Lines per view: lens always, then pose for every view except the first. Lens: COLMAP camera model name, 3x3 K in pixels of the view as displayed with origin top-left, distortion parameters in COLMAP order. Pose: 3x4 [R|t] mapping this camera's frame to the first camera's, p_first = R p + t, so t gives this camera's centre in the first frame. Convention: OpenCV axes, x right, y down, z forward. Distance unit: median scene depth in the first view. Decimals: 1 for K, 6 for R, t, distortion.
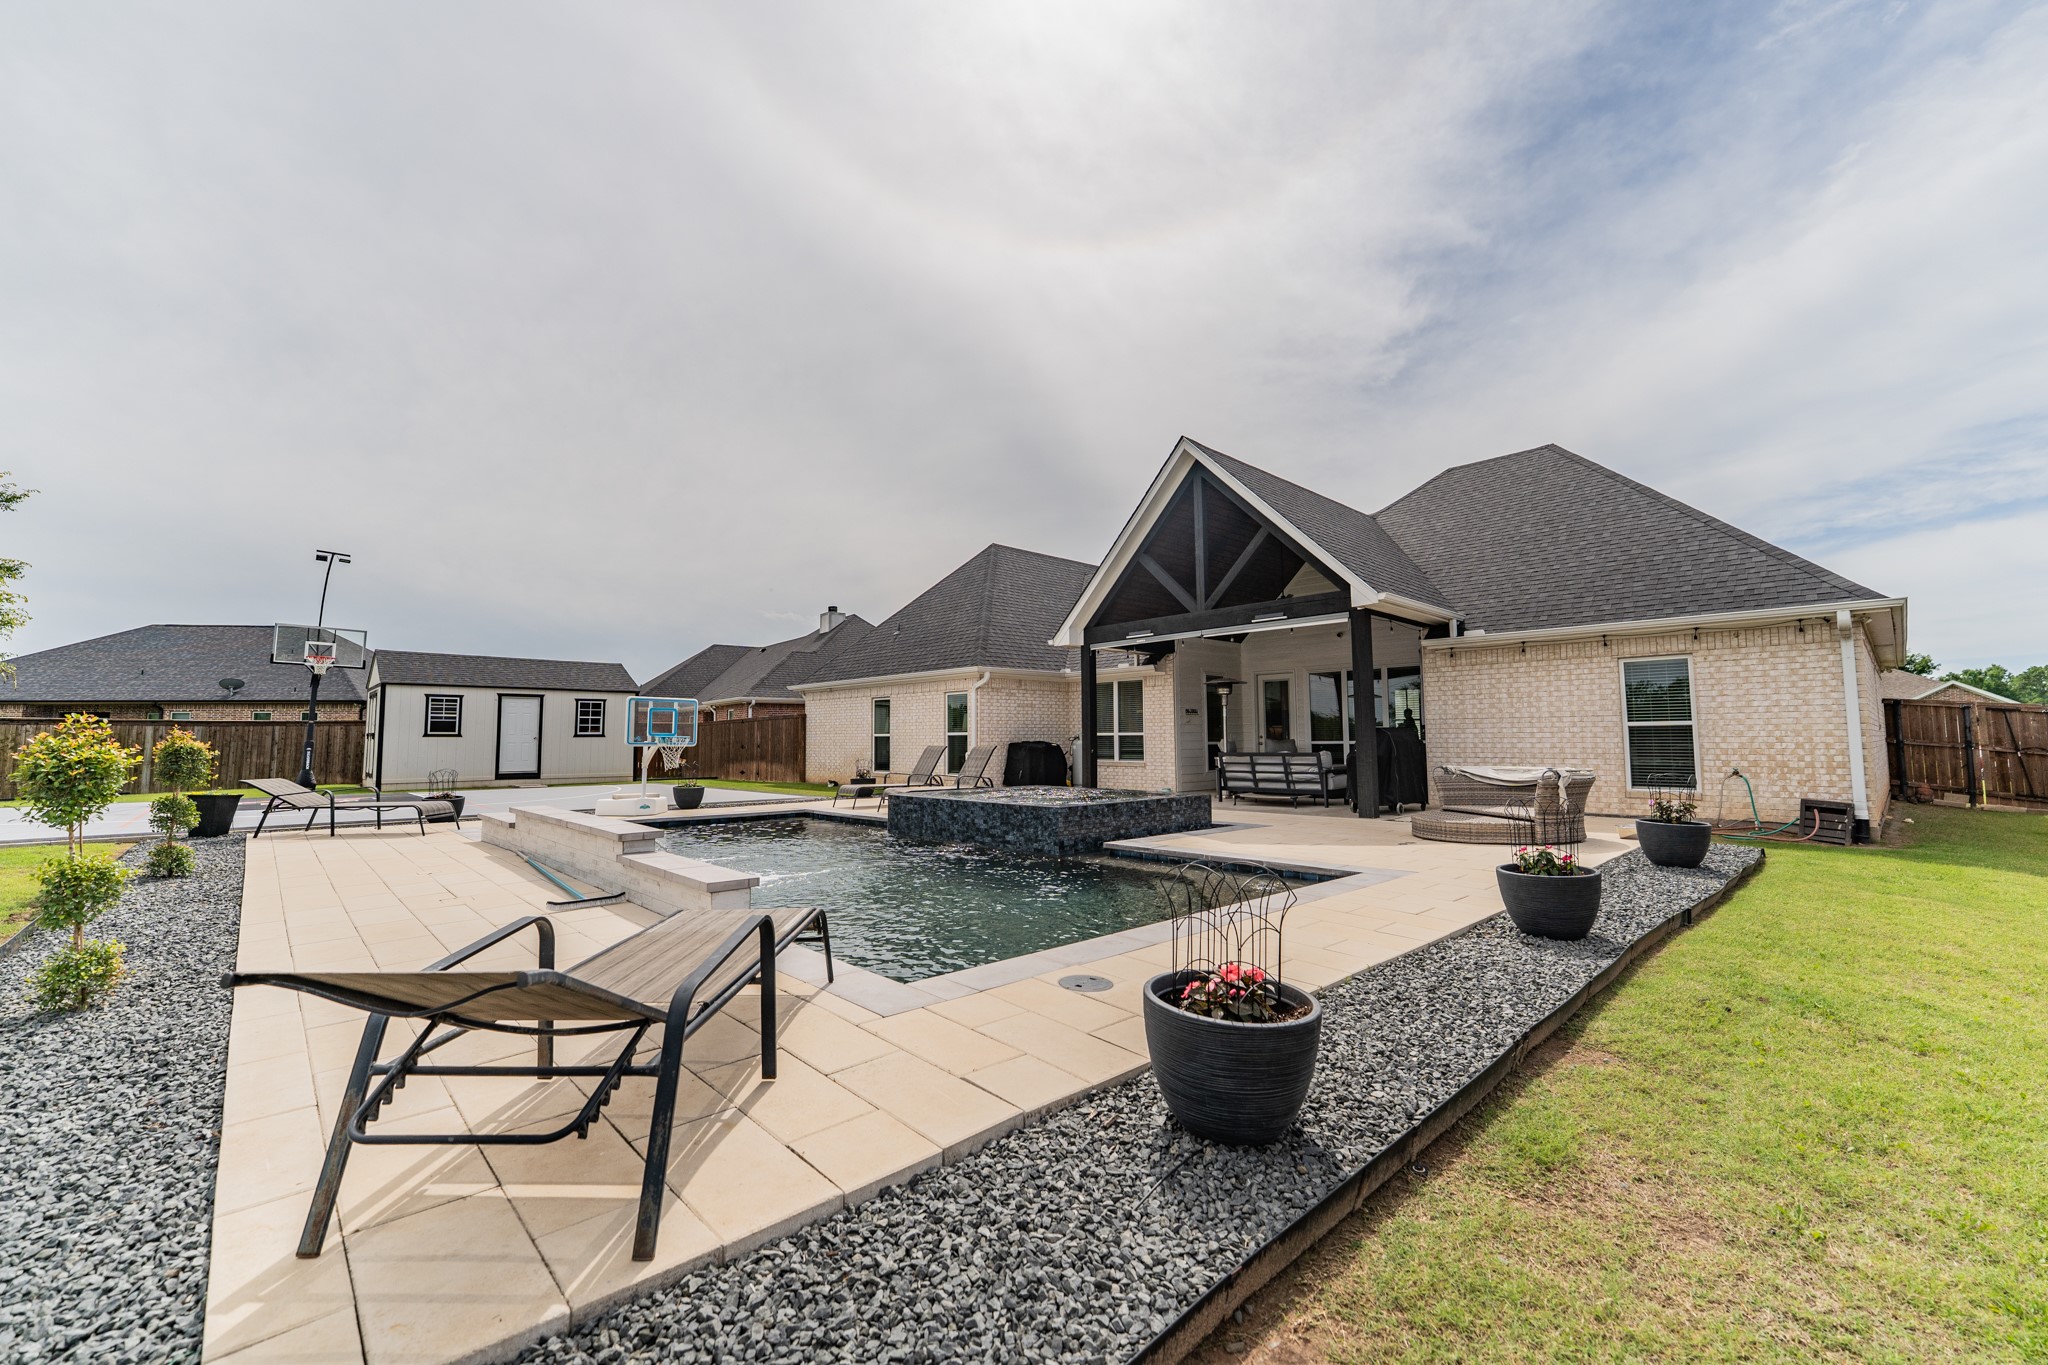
lens RADIAL K [[826.8, 0, 1002.1], [0, 826.8, 680.4], [0, 0, 1]] dist [-0.000705, 0.001155]
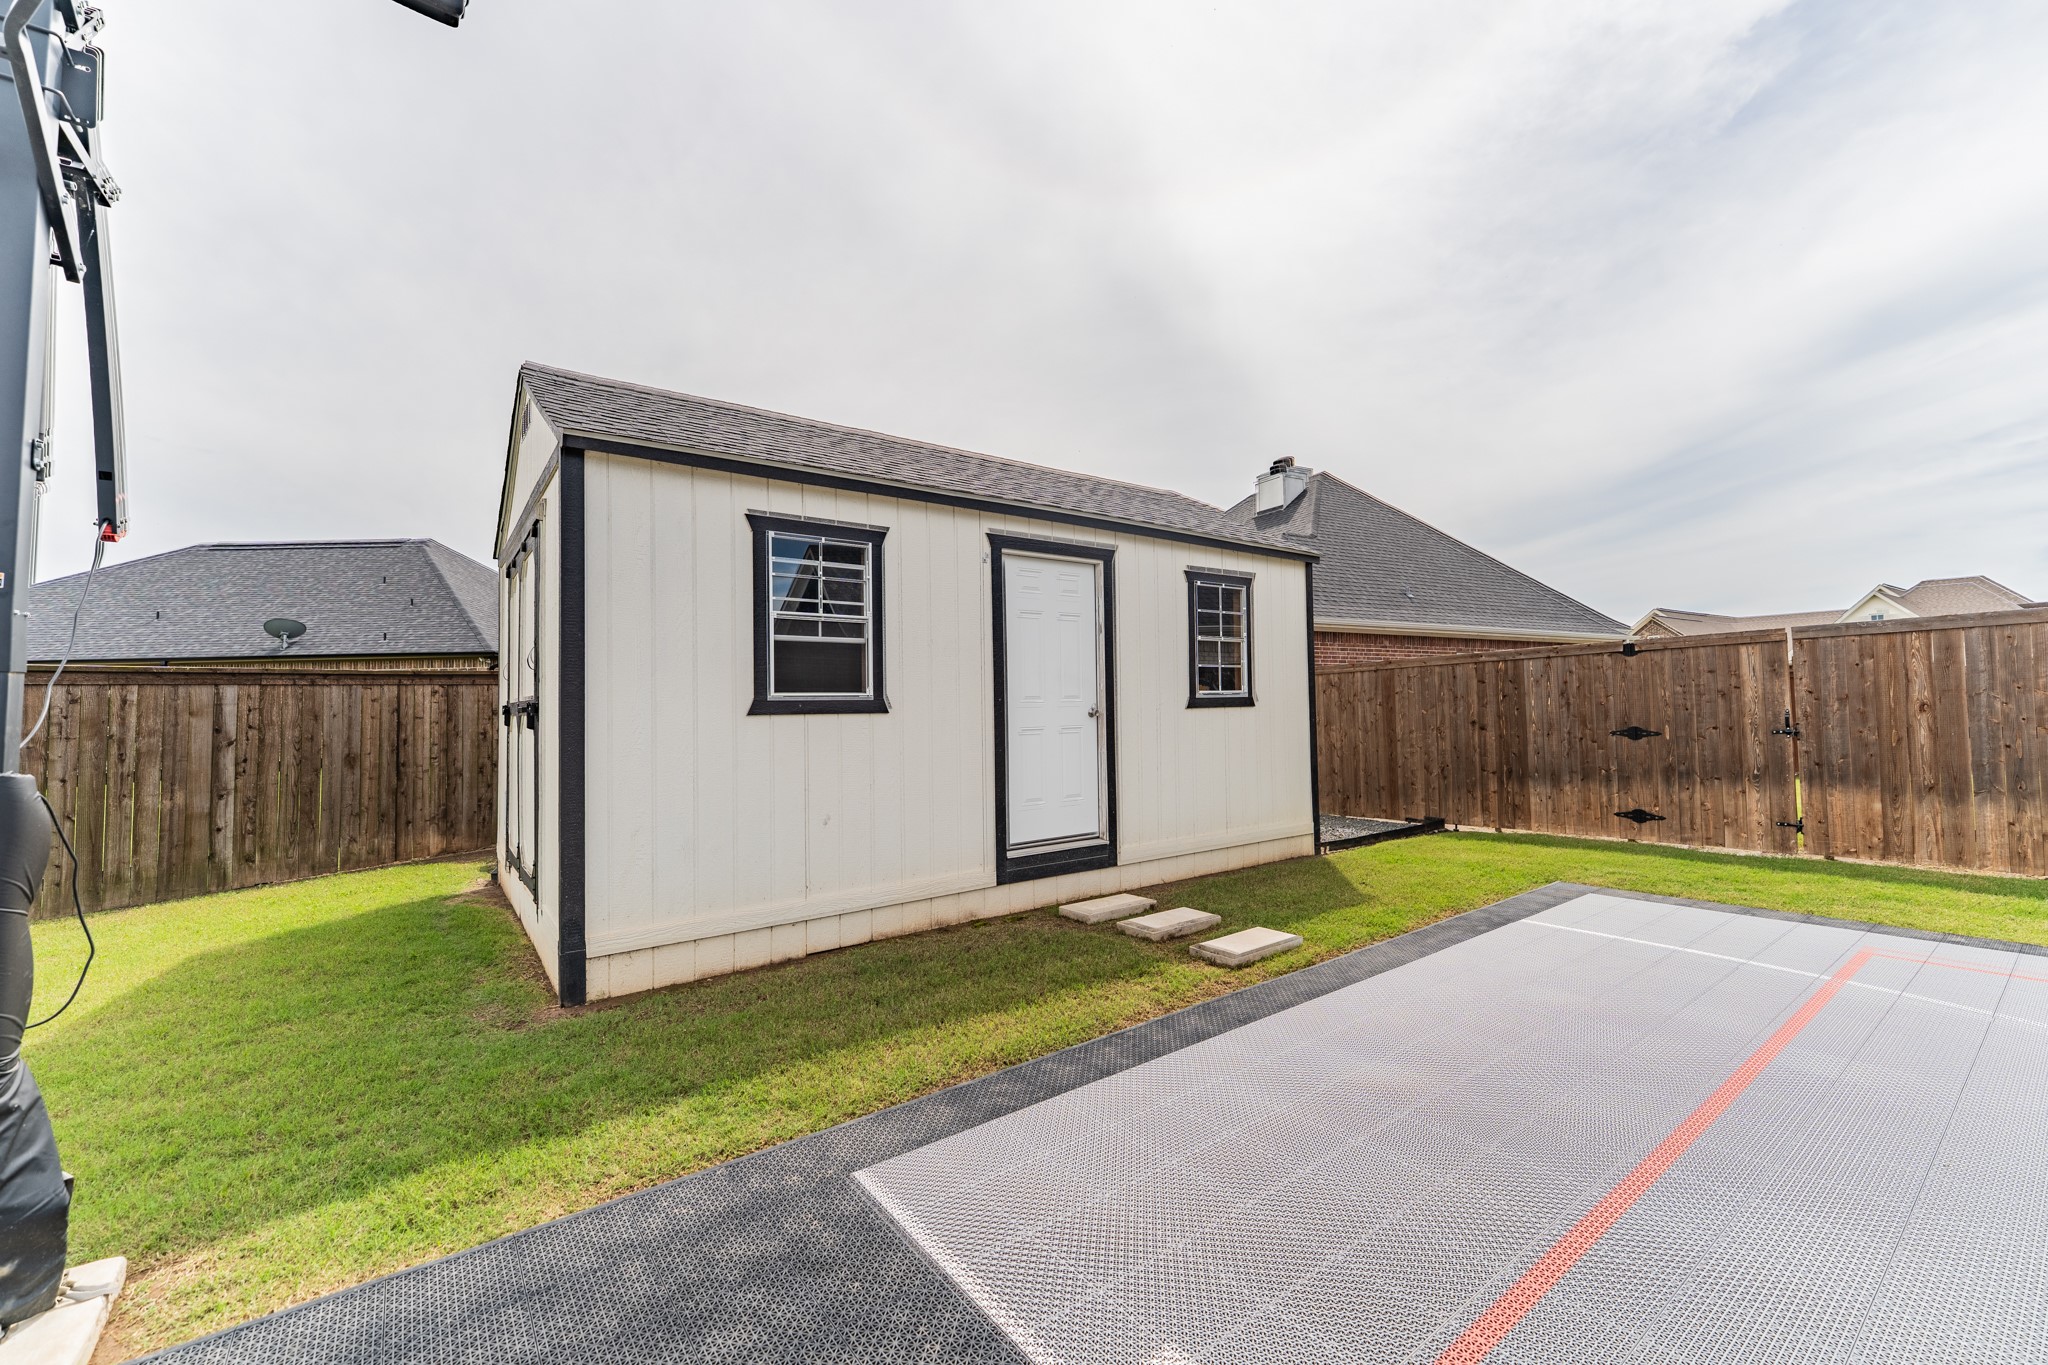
lens RADIAL K [[826.8, 0, 983.8], [0, 826.8, 685.5], [0, 0, 1]] dist [-0.000705, 0.001155]
pose [[0.992269, -0.017554, -0.122857, -0.751768], [0.022819, 0.998874, 0.041582, 0.065261], [0.121989, -0.044064, 0.991553, 0.974157]]
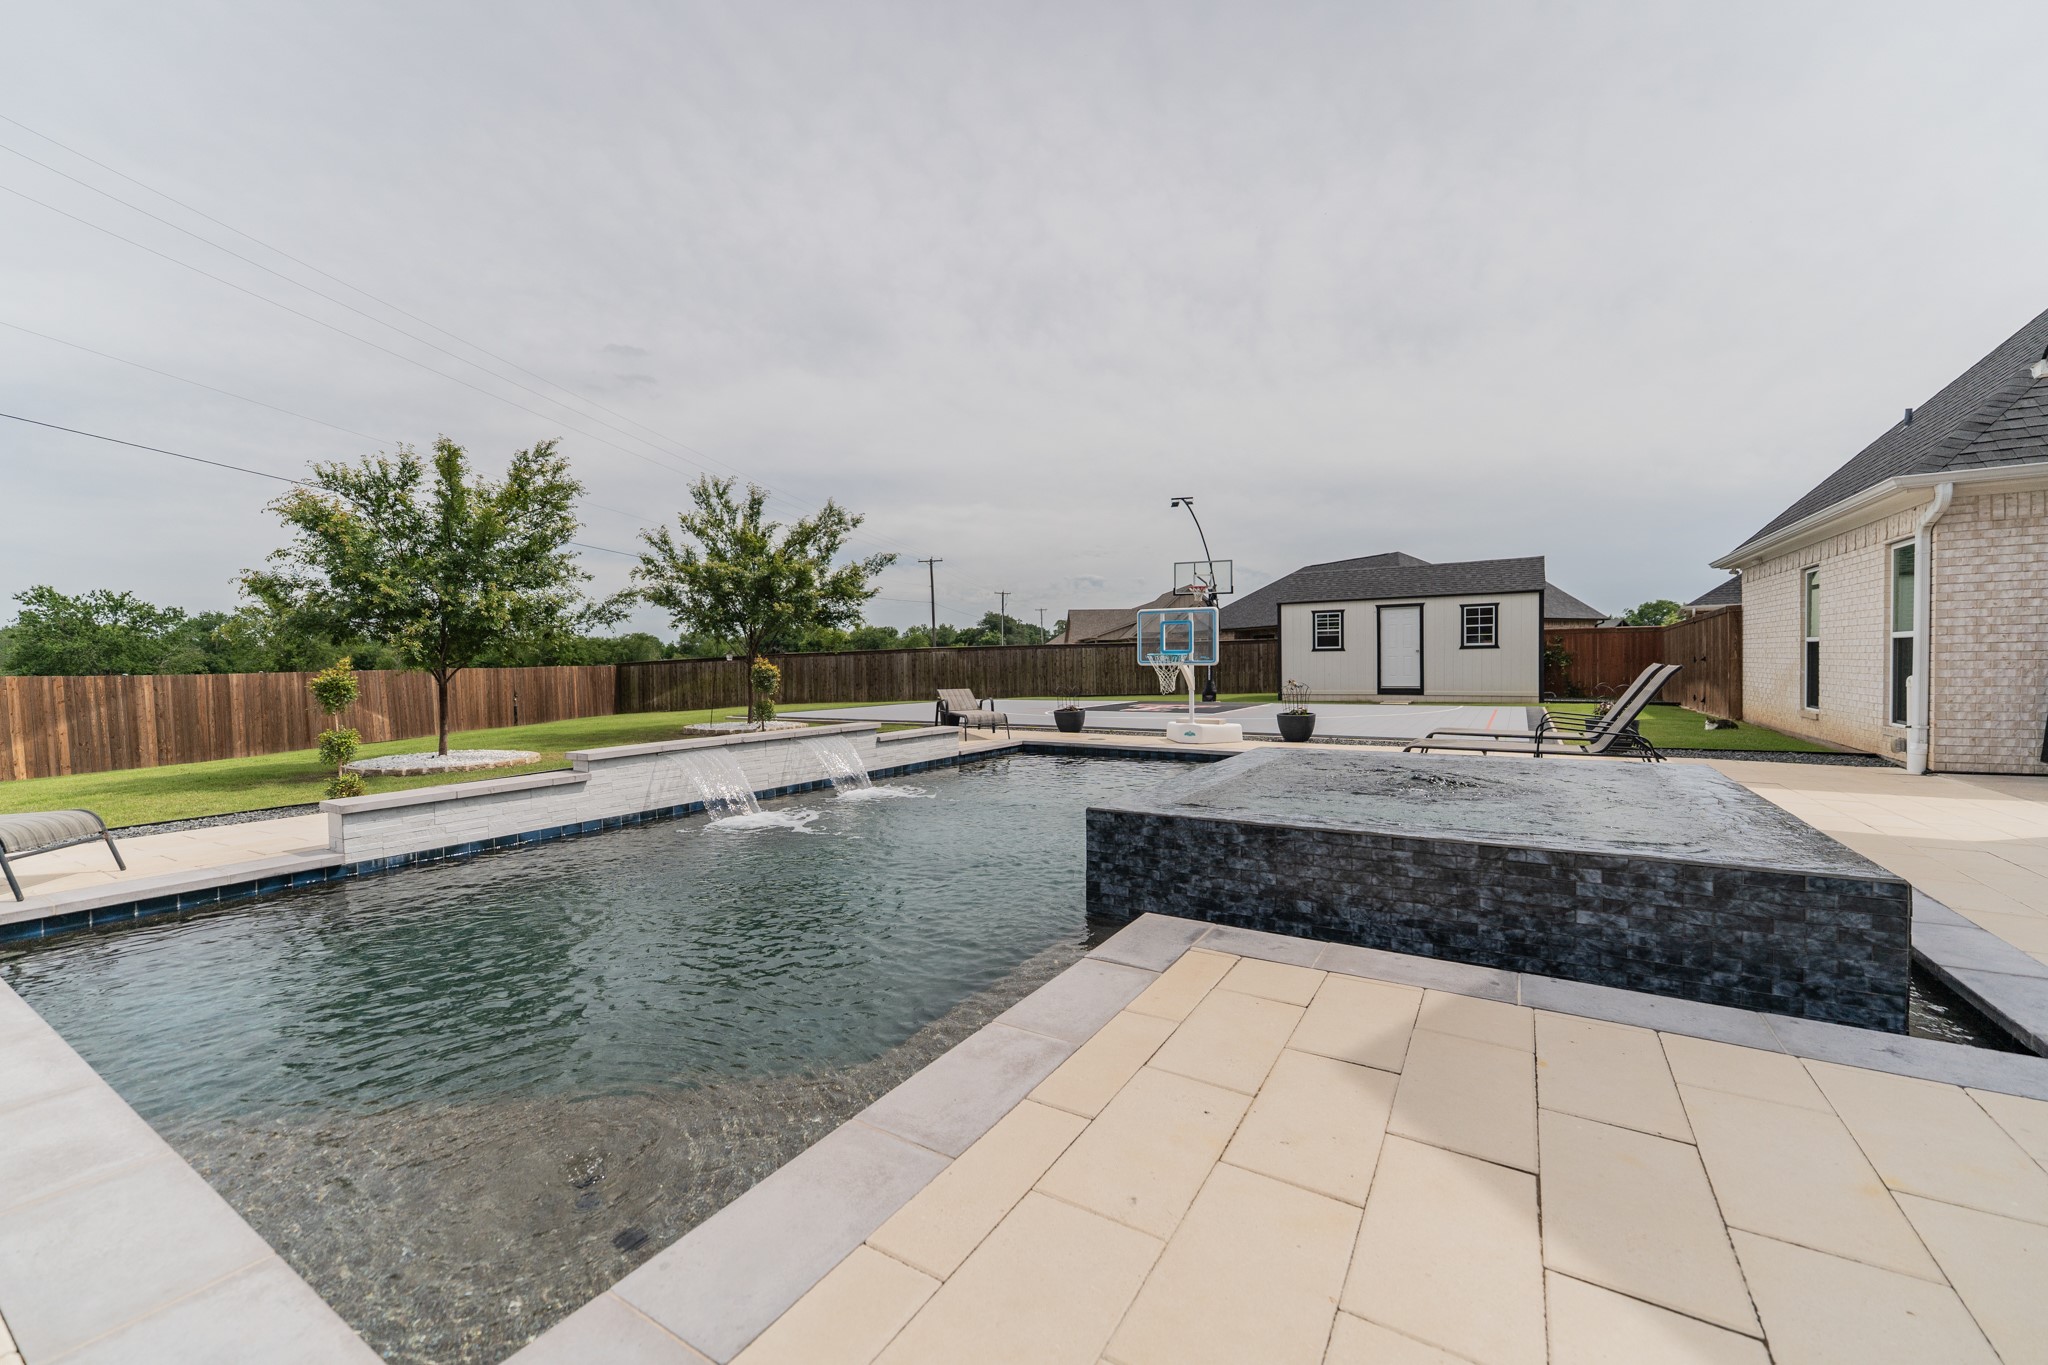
lens RADIAL K [[826.8, 0, 1031.9], [0, 826.8, 675.4], [0, 0, 1]] dist [-0.000705, 0.001155]
pose [[0.286294, 0.017438, -0.957983, 0.253880], [0.082787, 0.995645, 0.042865, 0.029403], [0.954559, -0.091580, 0.283603, 0.437193]]
